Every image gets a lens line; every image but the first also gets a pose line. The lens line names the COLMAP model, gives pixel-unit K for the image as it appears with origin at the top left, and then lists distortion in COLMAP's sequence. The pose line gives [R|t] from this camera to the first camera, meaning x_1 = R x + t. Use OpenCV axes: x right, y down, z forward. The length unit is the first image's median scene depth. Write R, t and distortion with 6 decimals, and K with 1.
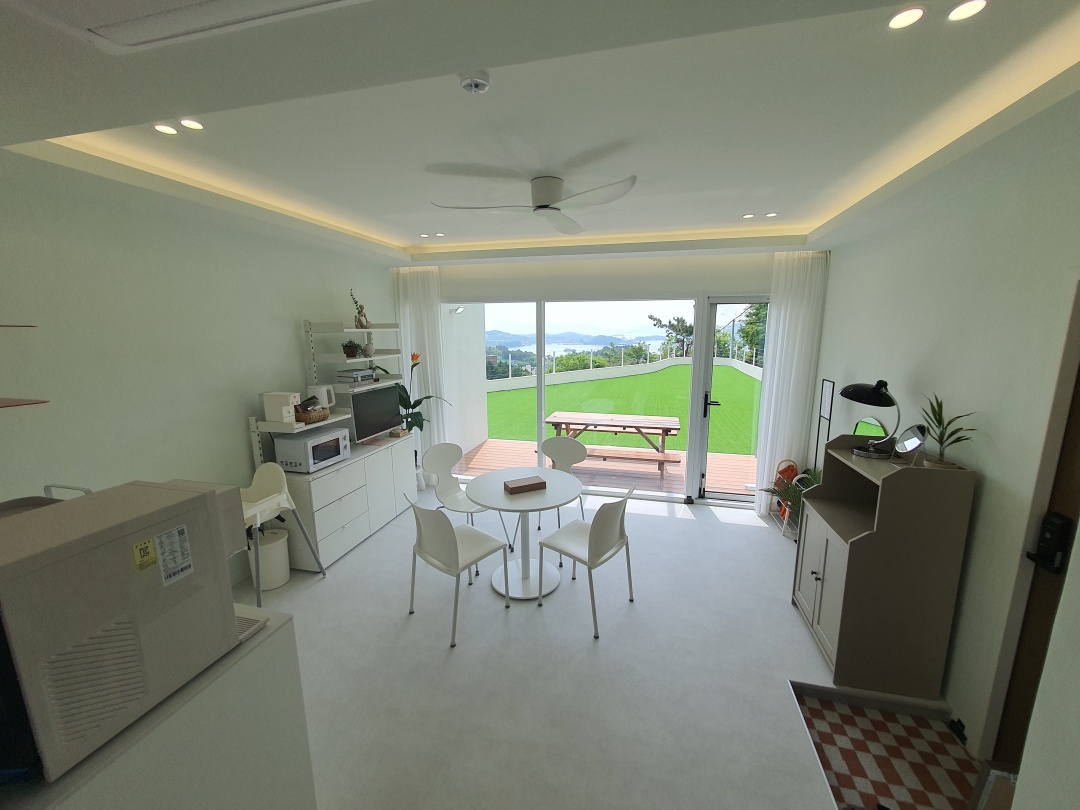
lens RADIAL K [[430.3, 0, 544.7], [0, 430.3, 408.2], [0, 0, 1]] dist [-0.001005, -0.000410]
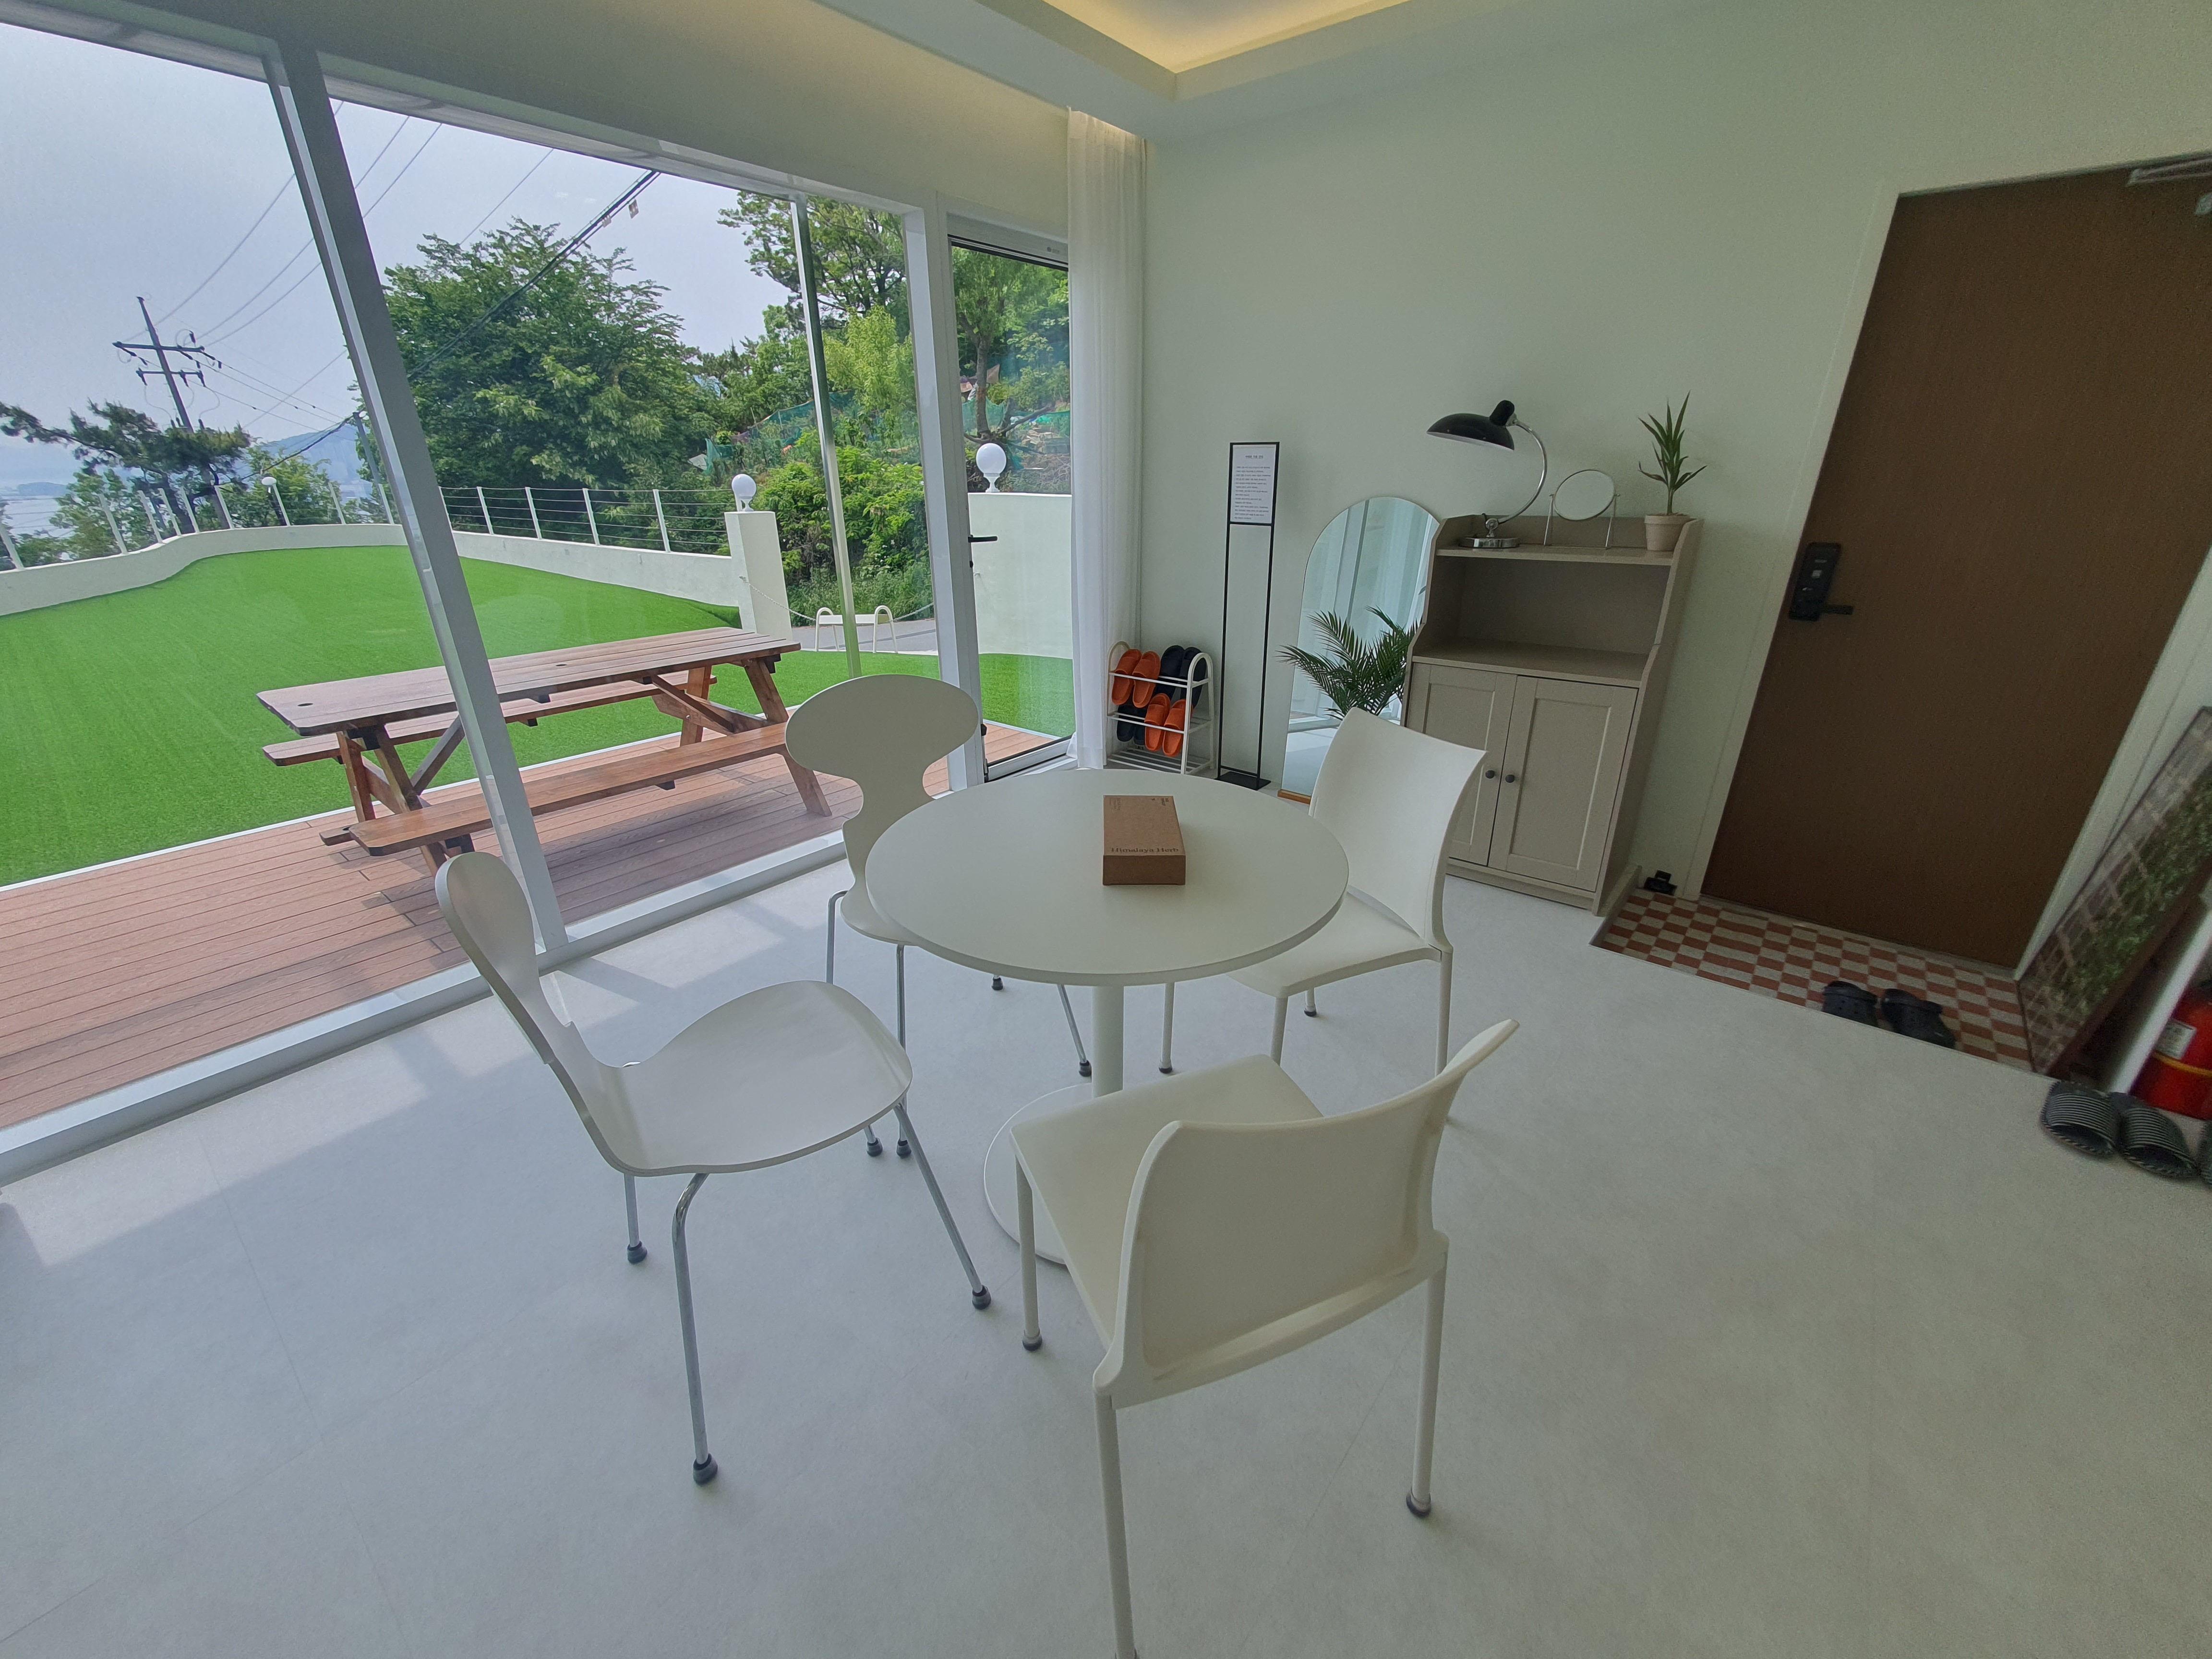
lens RADIAL K [[881.3, 0, 1115.6], [0, 881.3, 836.0], [0, 0, 1]] dist [-0.001005, -0.000410]
pose [[0.406543, -0.357475, 0.840794, -0.719250], [0.166805, 0.933850, 0.316385, 0.018214], [-0.898275, 0.011625, 0.439279, 1.127837]]
